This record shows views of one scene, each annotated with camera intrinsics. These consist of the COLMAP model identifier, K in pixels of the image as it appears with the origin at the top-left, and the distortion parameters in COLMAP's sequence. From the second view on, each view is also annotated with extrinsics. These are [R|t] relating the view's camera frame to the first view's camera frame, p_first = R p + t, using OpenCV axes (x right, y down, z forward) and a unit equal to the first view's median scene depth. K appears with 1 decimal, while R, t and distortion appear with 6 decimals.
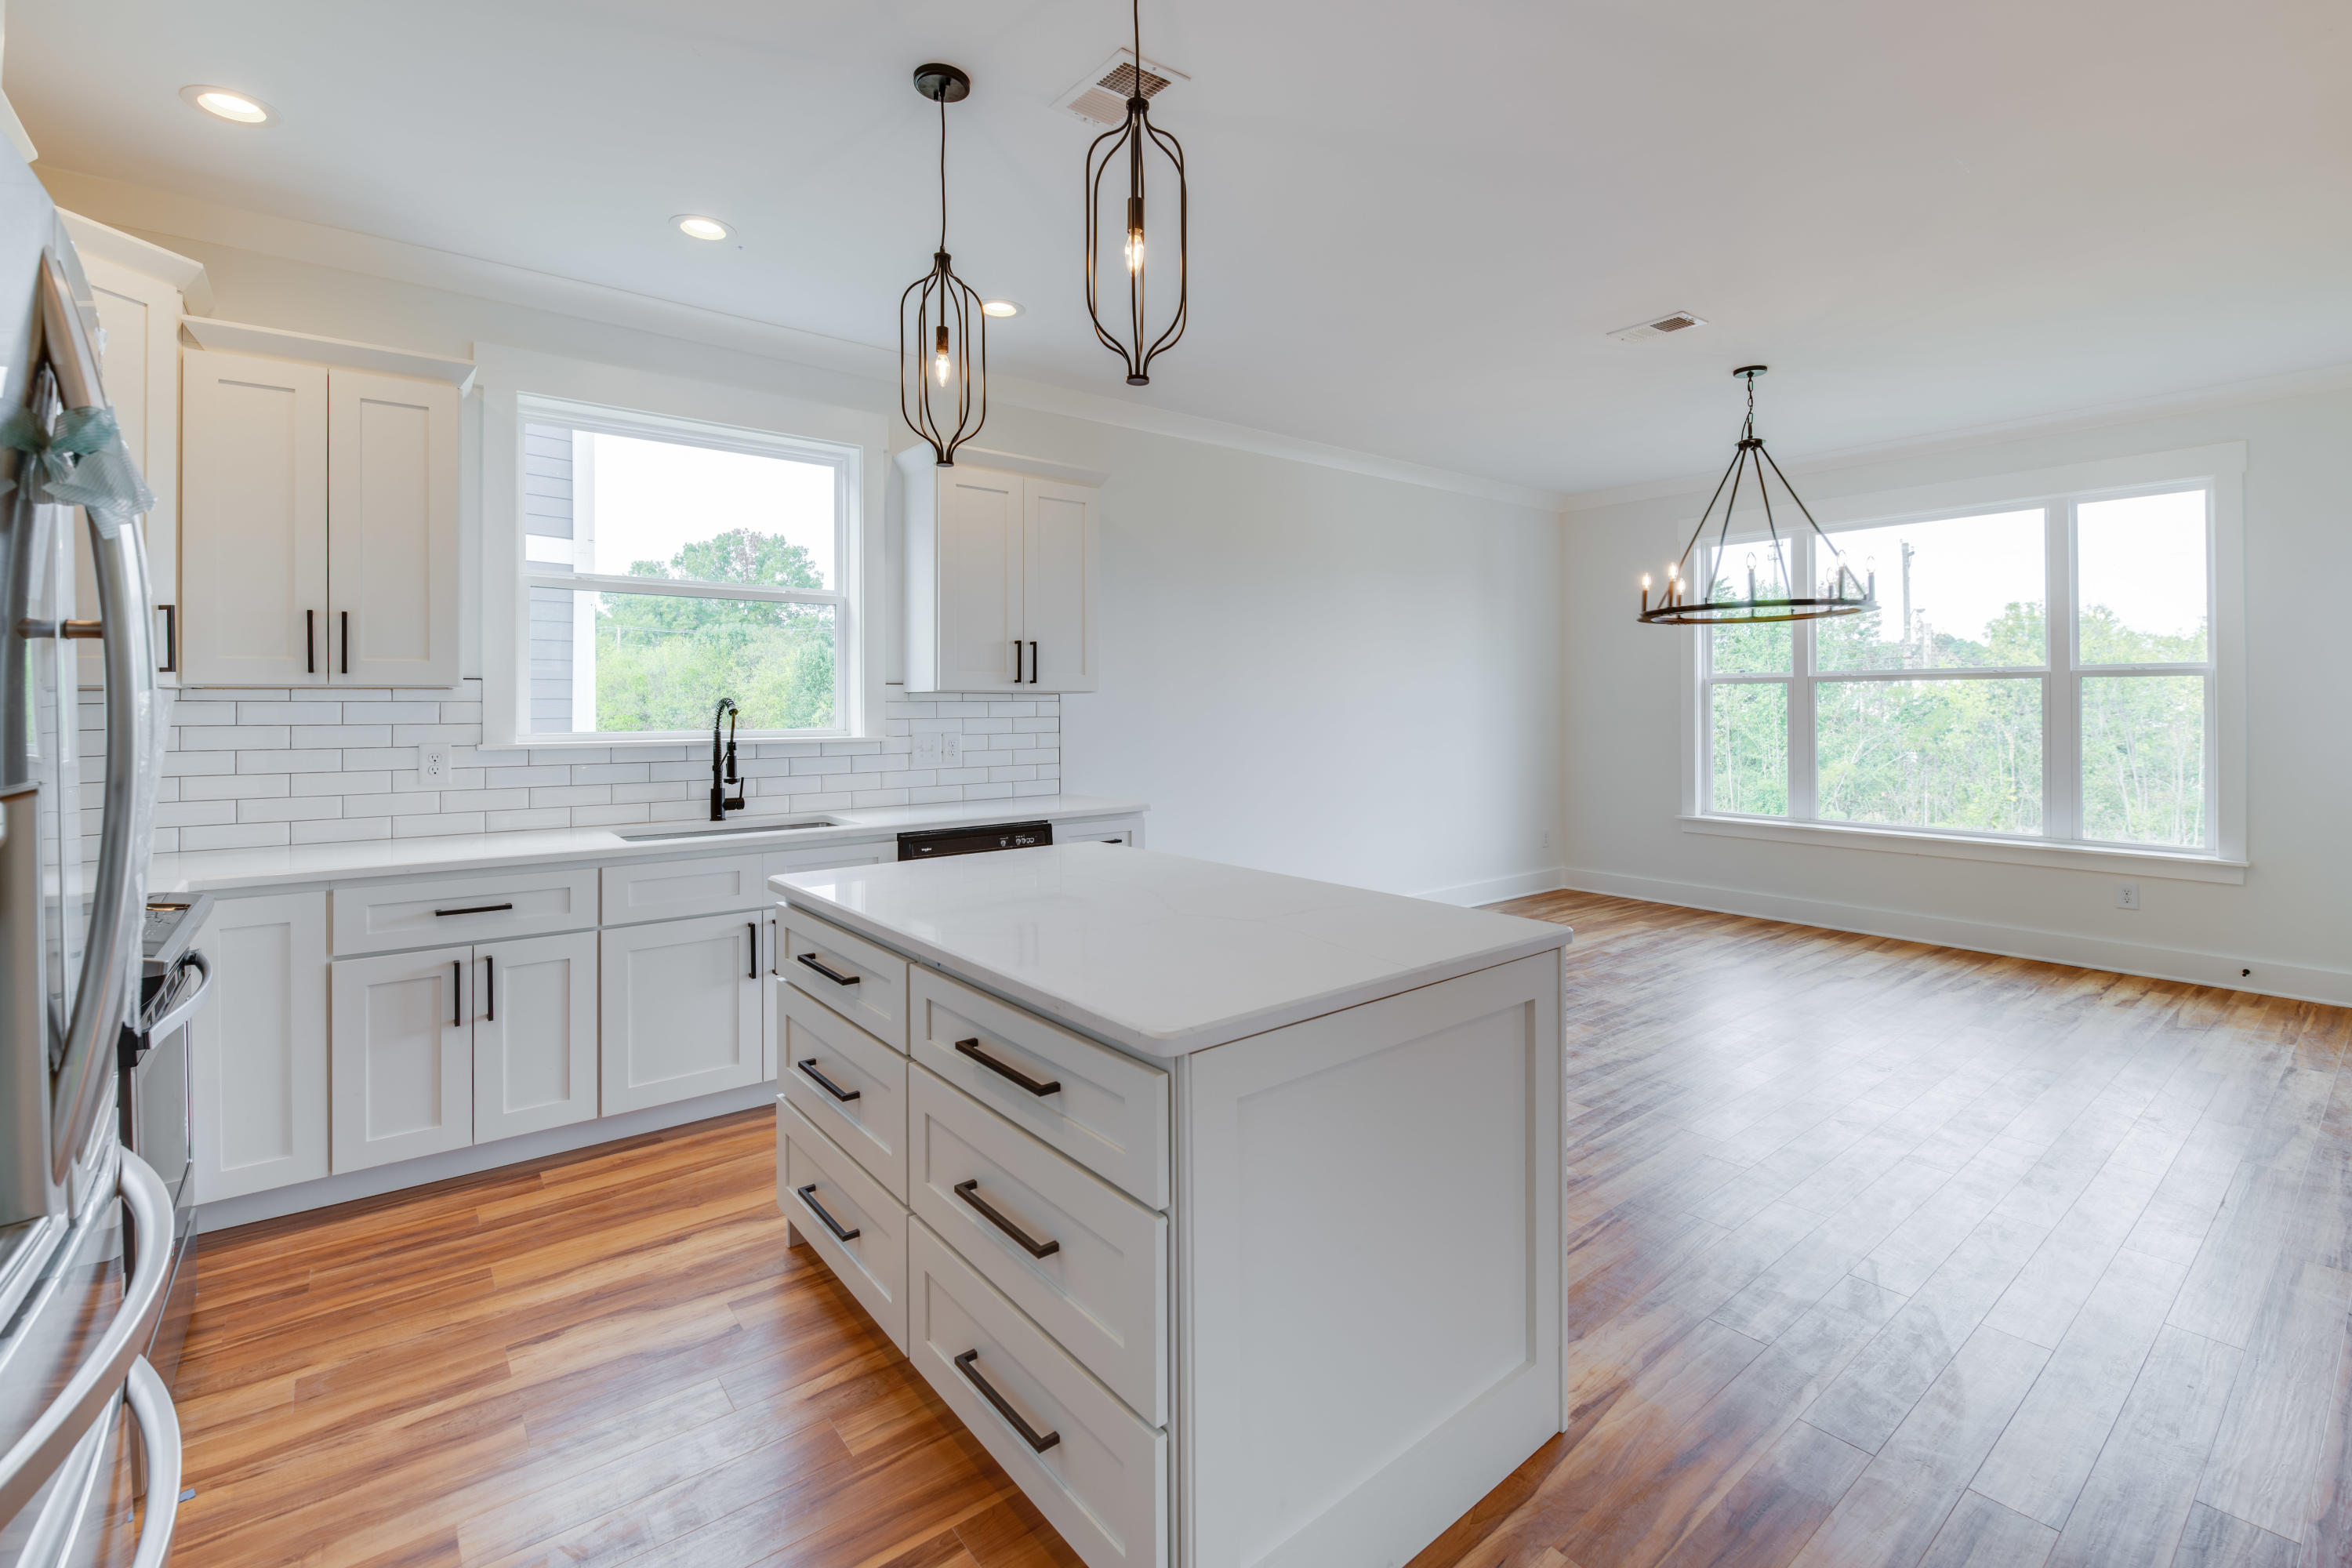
lens RADIAL K [[1043.3, 0, 1182.3], [0, 1043.3, 700.2], [0, 0, 1]] dist [0.008792, -0.009574]
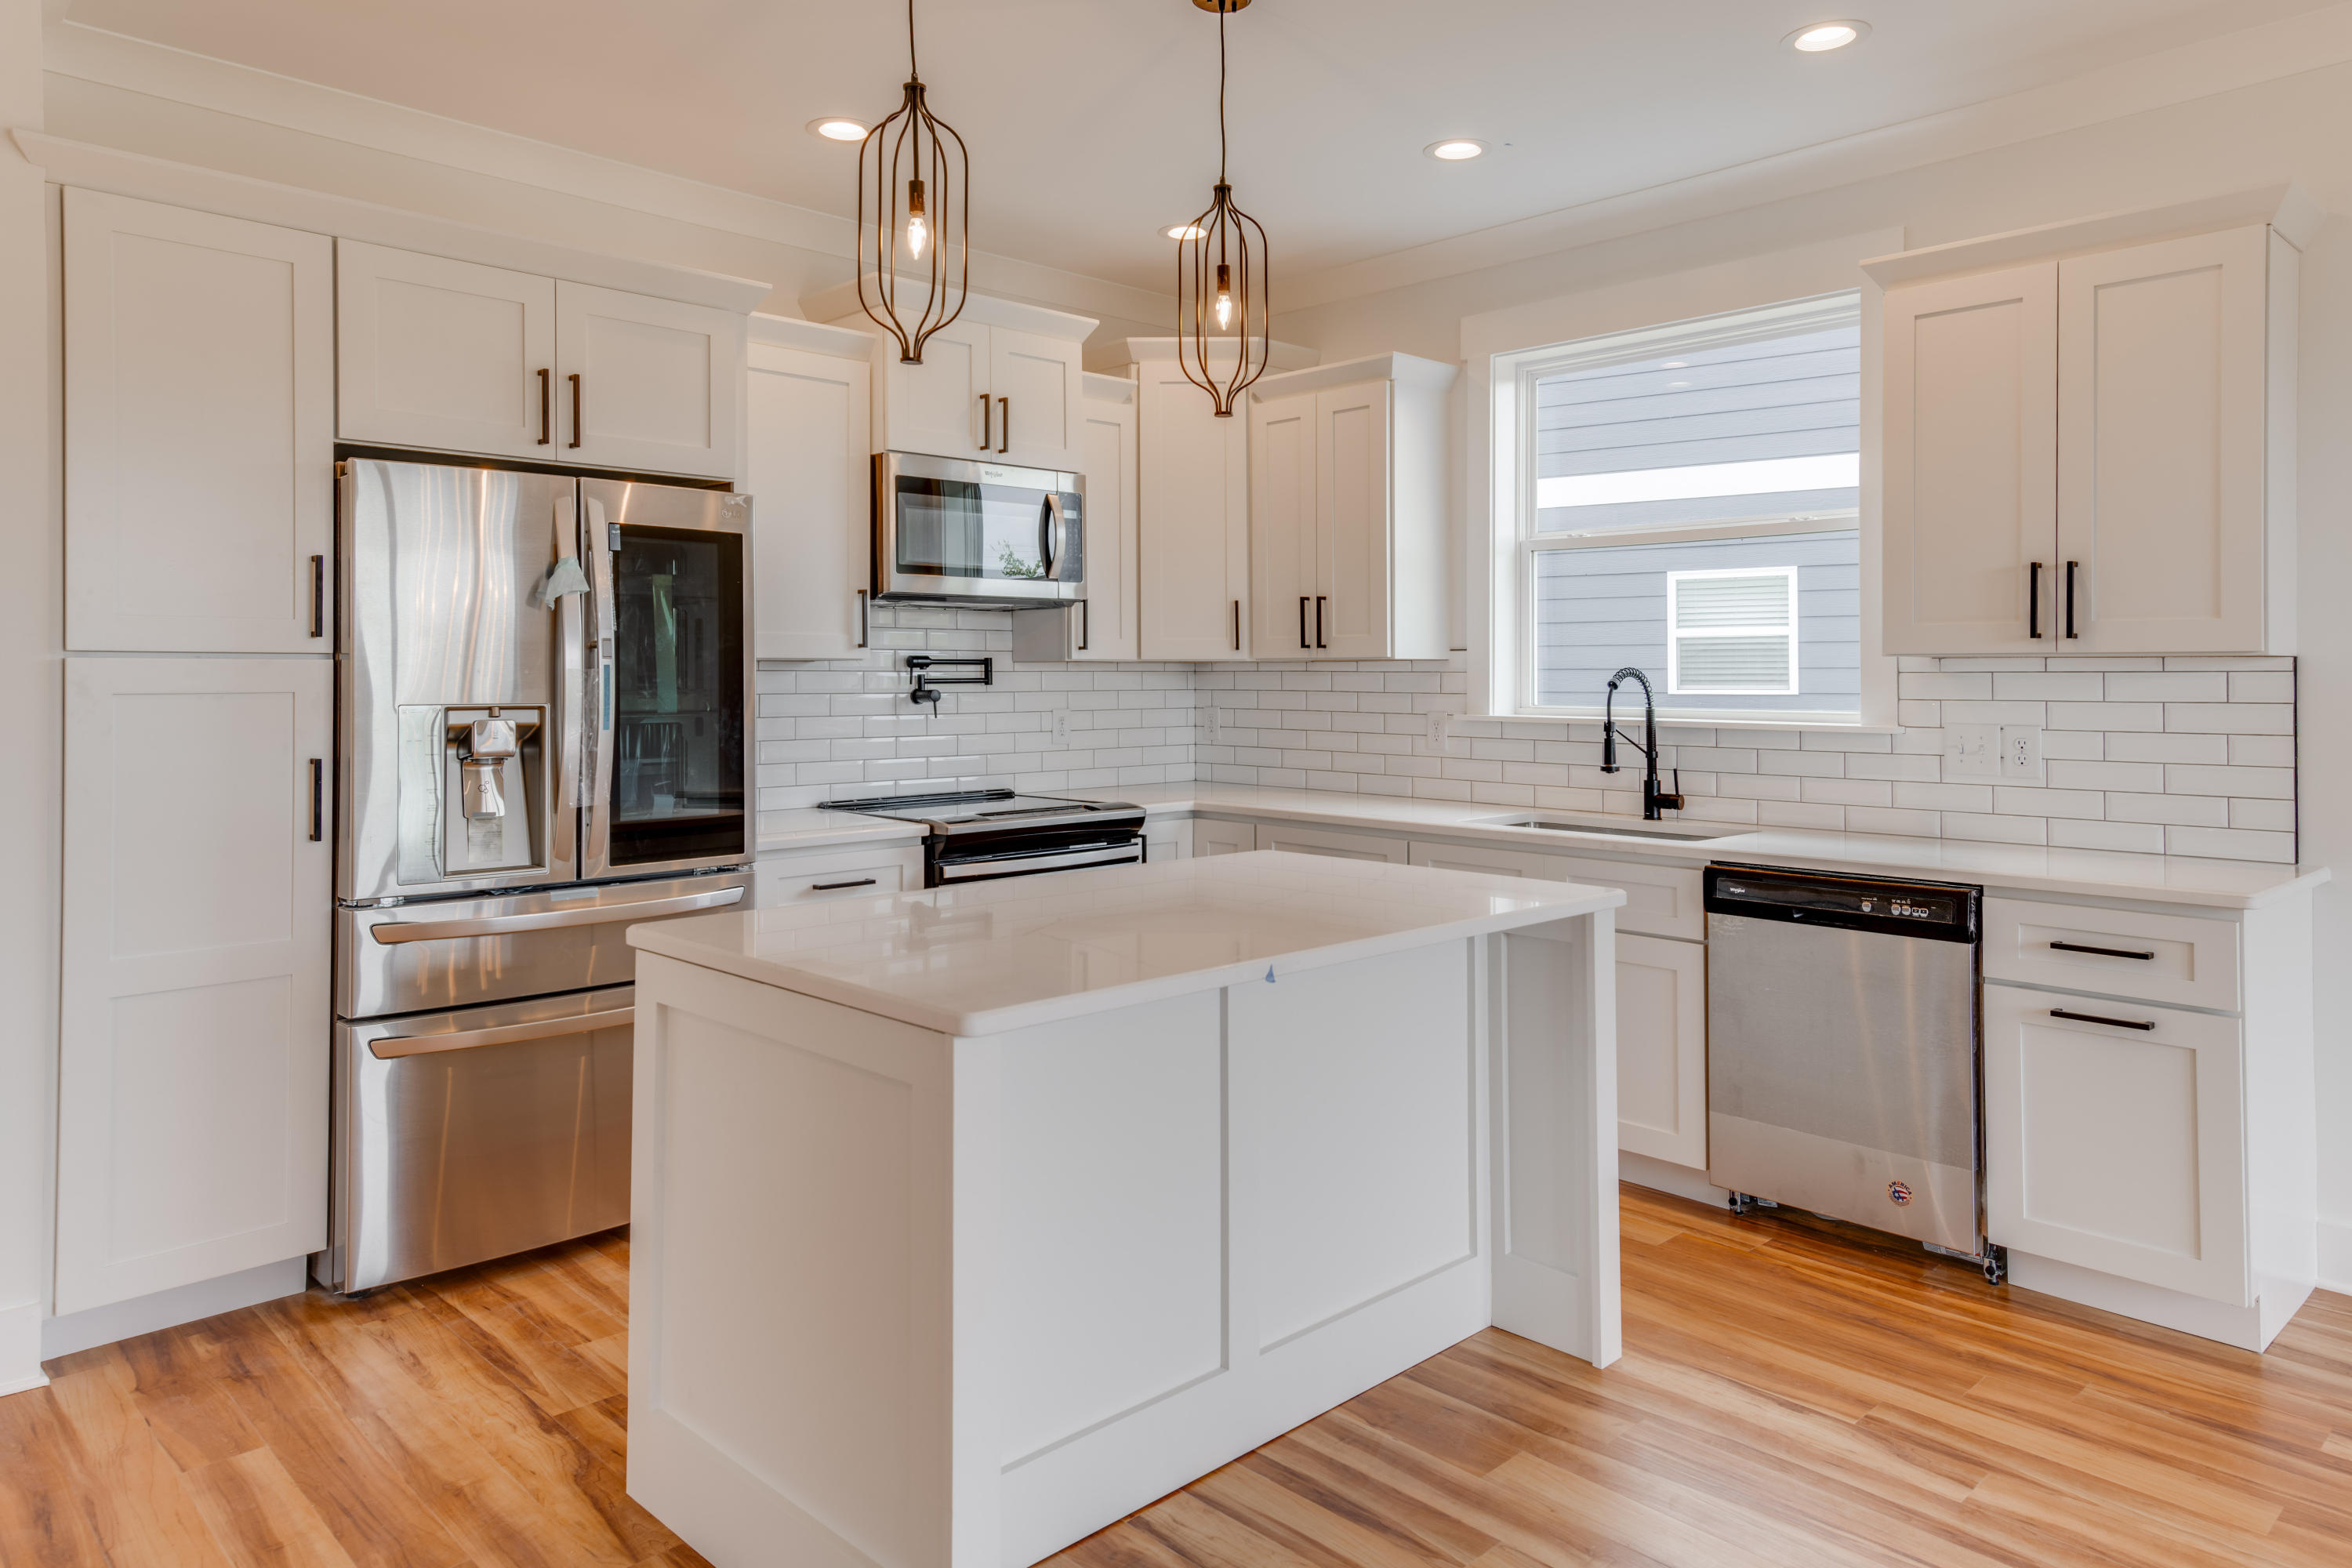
lens RADIAL K [[1490.0, 0, 1170.0], [0, 1490.0, 659.6], [0, 0, 1]] dist [0.010277, 0.000603]
pose [[0.077692, -0.008391, -0.996942, 0.556519], [0.001031, 0.999965, -0.008336, 0.000681], [0.996977, -0.000380, 0.077698, 0.445615]]
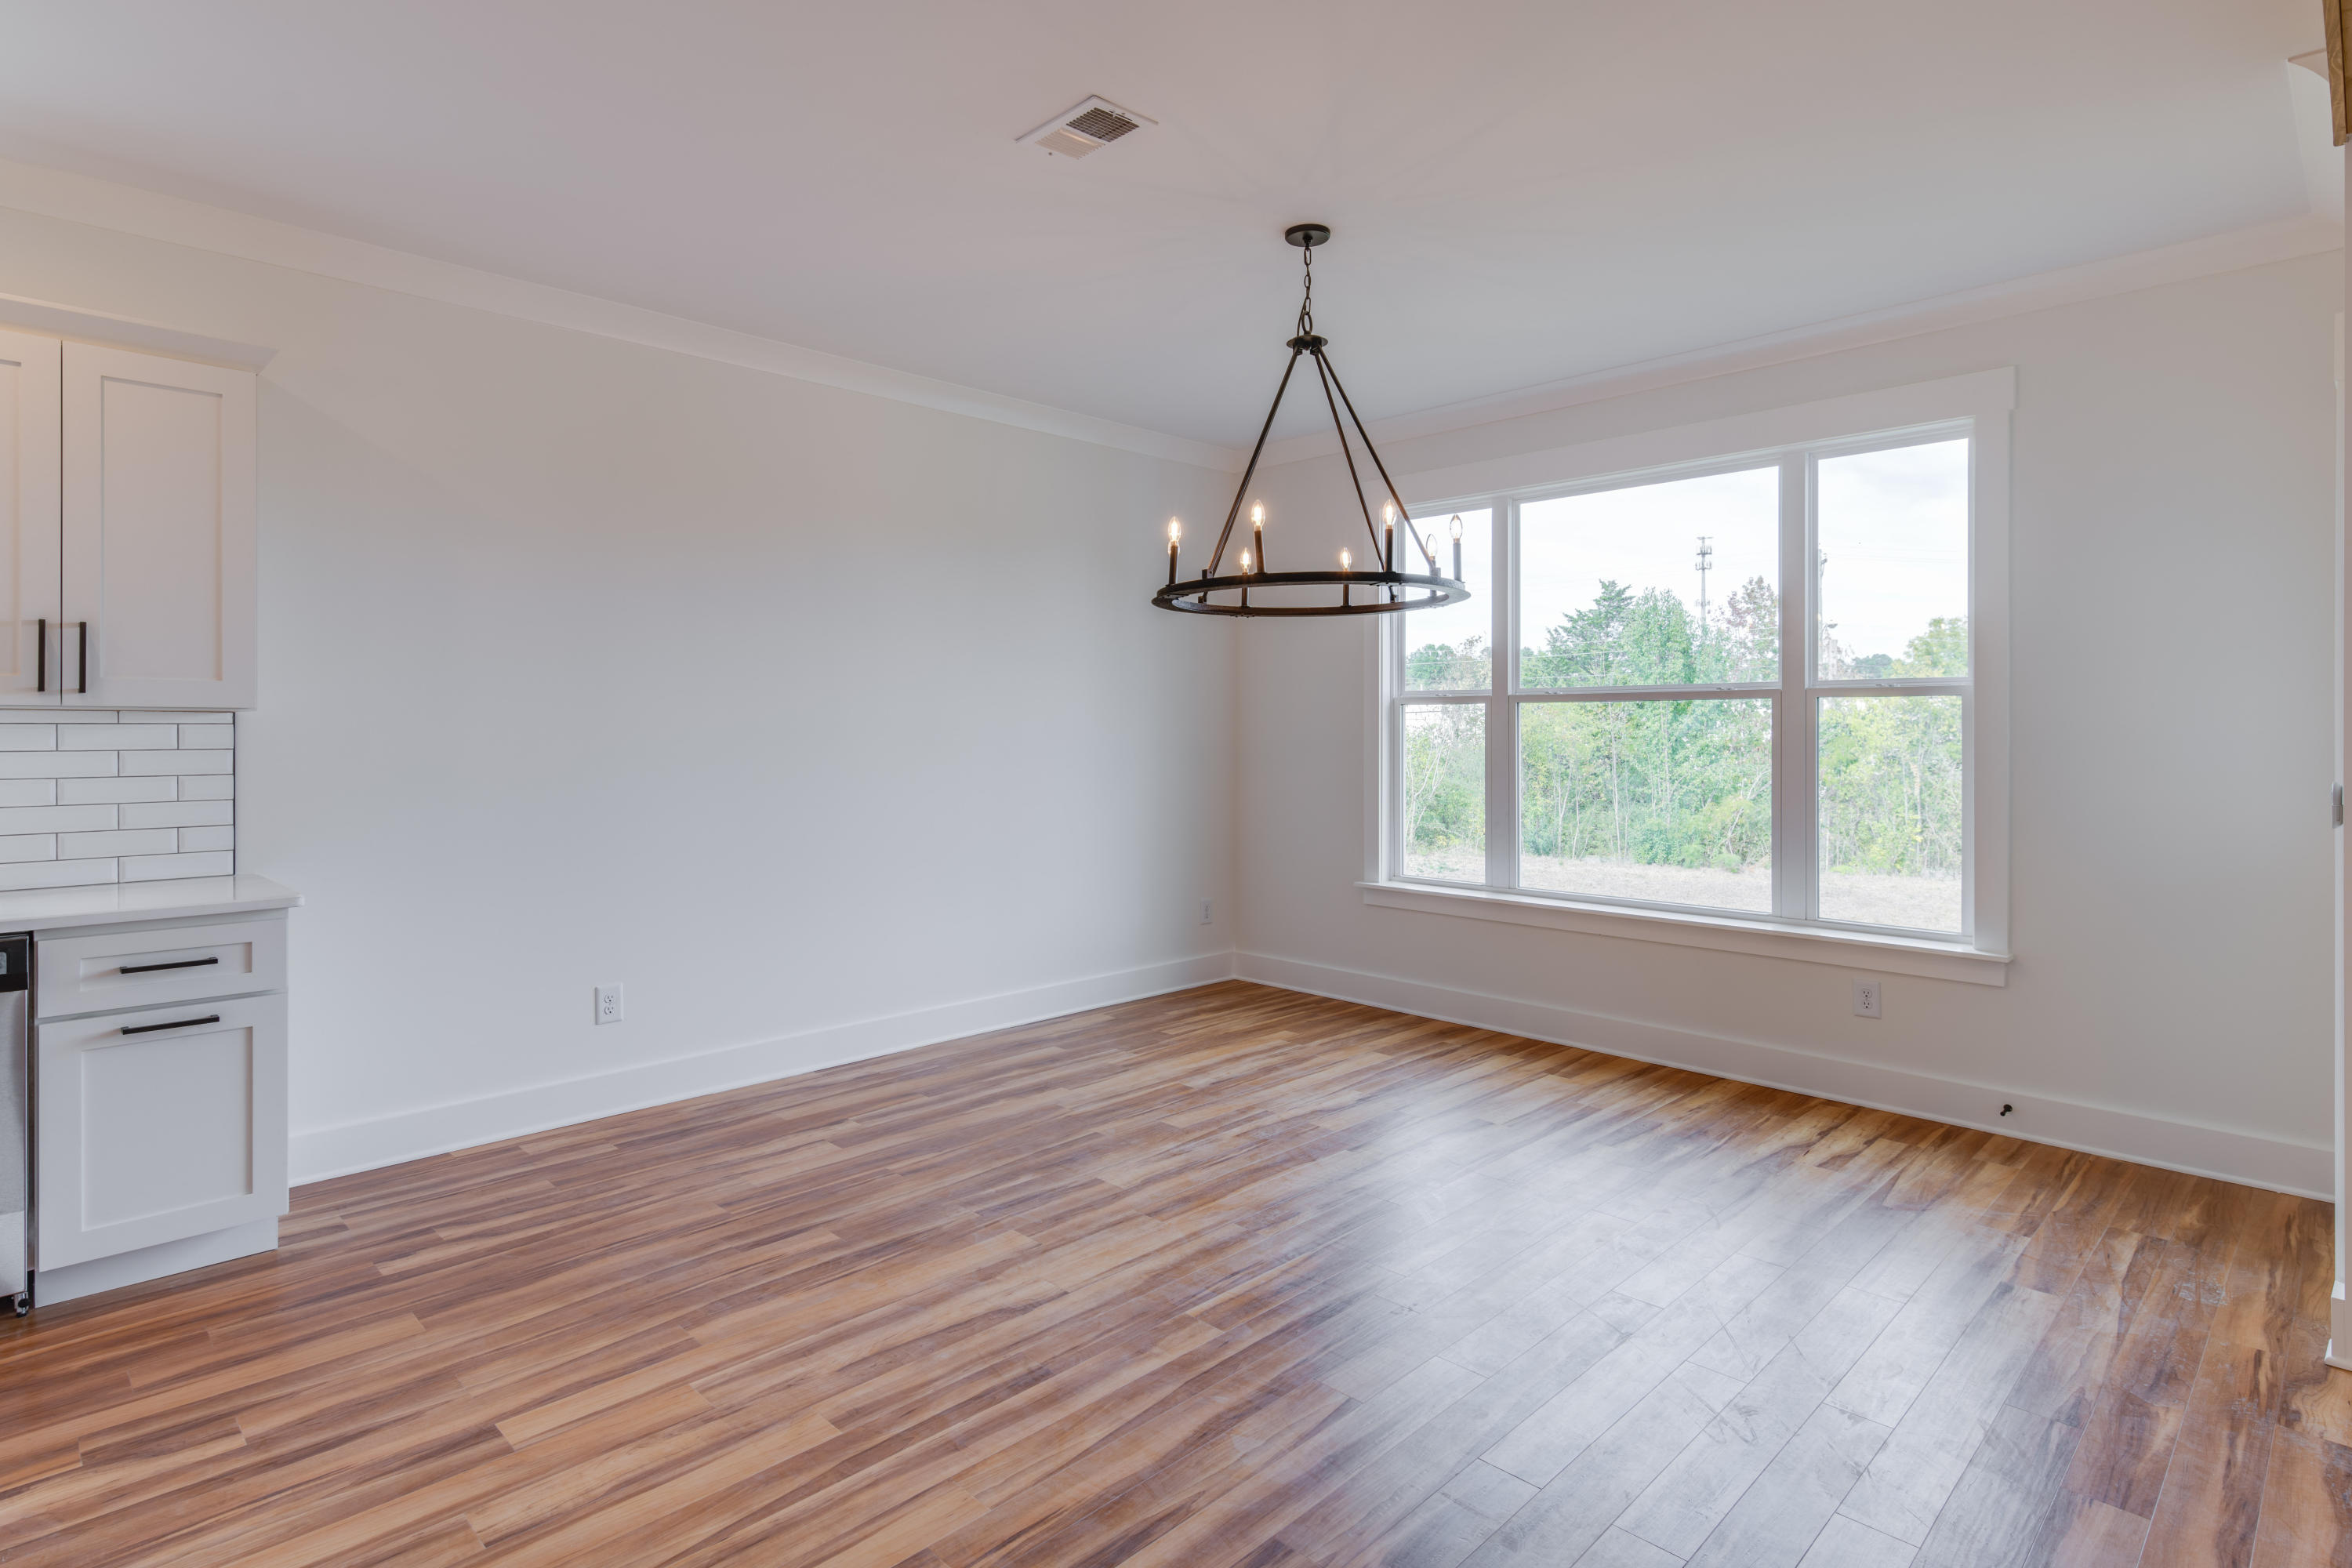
lens RADIAL K [[1222.1, 0, 1175.3], [0, 1222.1, 730.5], [0, 0, 1]] dist [0.016052, -0.001149]
pose [[0.994169, 0.003926, 0.107762, 0.371047], [-0.004554, 0.999974, 0.005585, -0.001642], [-0.107737, -0.006043, 0.994161, 0.226121]]
